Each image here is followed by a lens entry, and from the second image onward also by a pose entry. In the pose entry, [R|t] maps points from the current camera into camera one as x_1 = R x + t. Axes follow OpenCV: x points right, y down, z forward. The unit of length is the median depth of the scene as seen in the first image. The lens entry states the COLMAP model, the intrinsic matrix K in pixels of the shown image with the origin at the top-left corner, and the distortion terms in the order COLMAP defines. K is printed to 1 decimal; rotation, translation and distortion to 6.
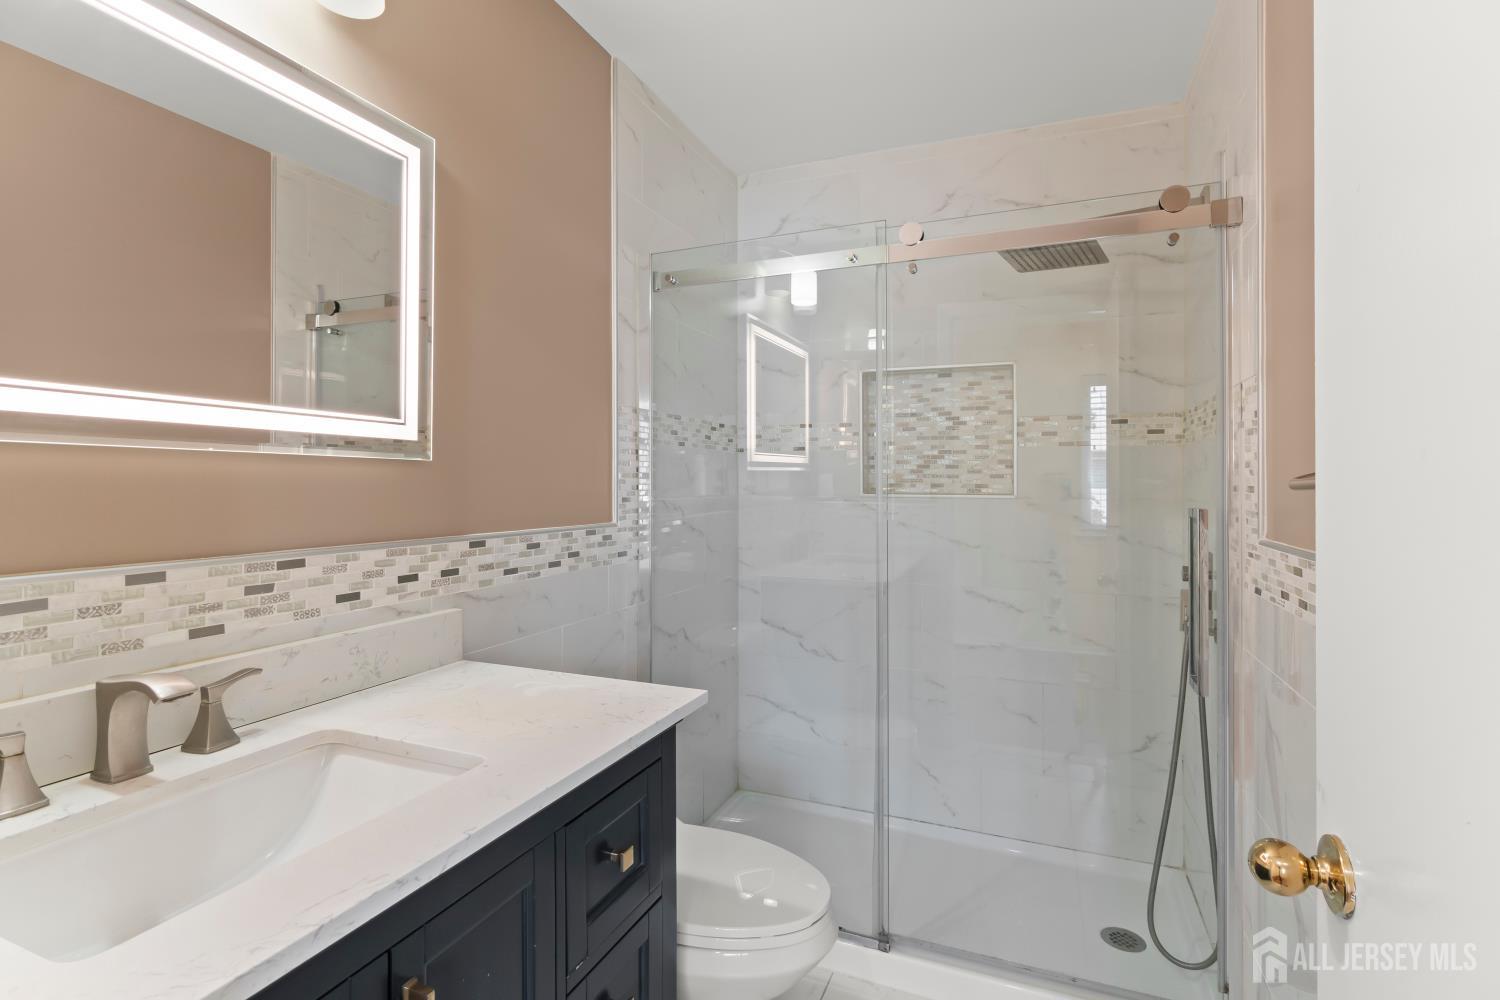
lens RADIAL K [[724.9, 0, 752.9], [0, 724.9, 495.5], [0, 0, 1]] dist [0.000516, -0.000530]
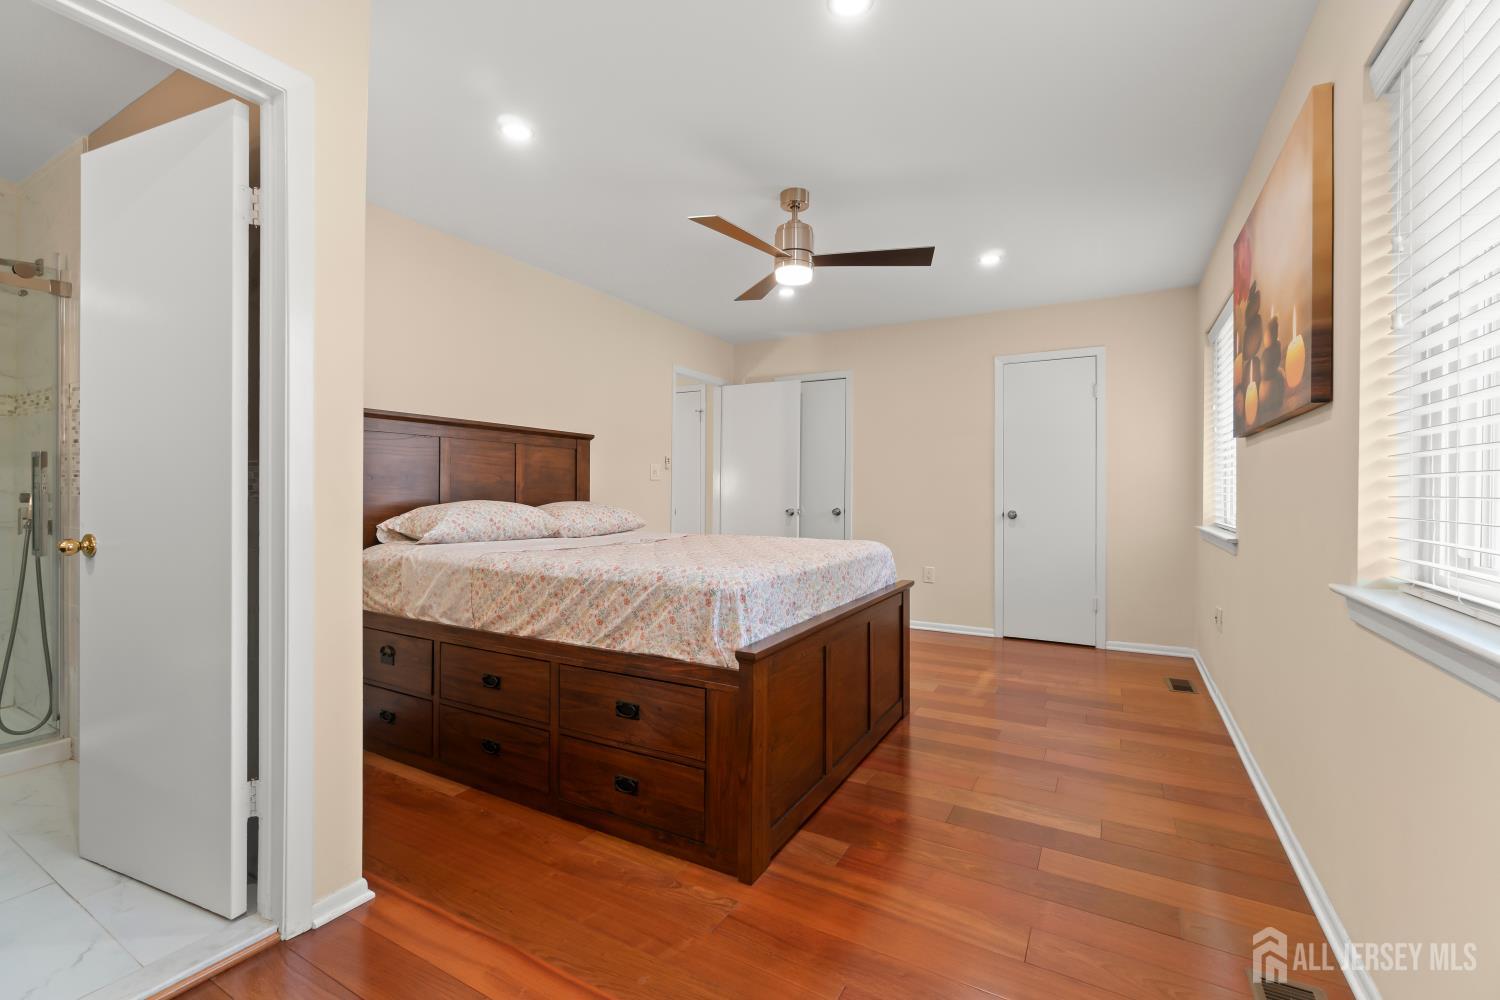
lens RADIAL K [[641.7, 0, 753.8], [0, 641.7, 493.8], [0, 0, 1]] dist [-0.006105, 0.002325]
pose [[0.180990, 0.005336, 0.983471, -0.619891], [-0.009356, 0.999949, -0.003703, 0.116020], [-0.983441, -0.008531, 0.181030, -1.025760]]
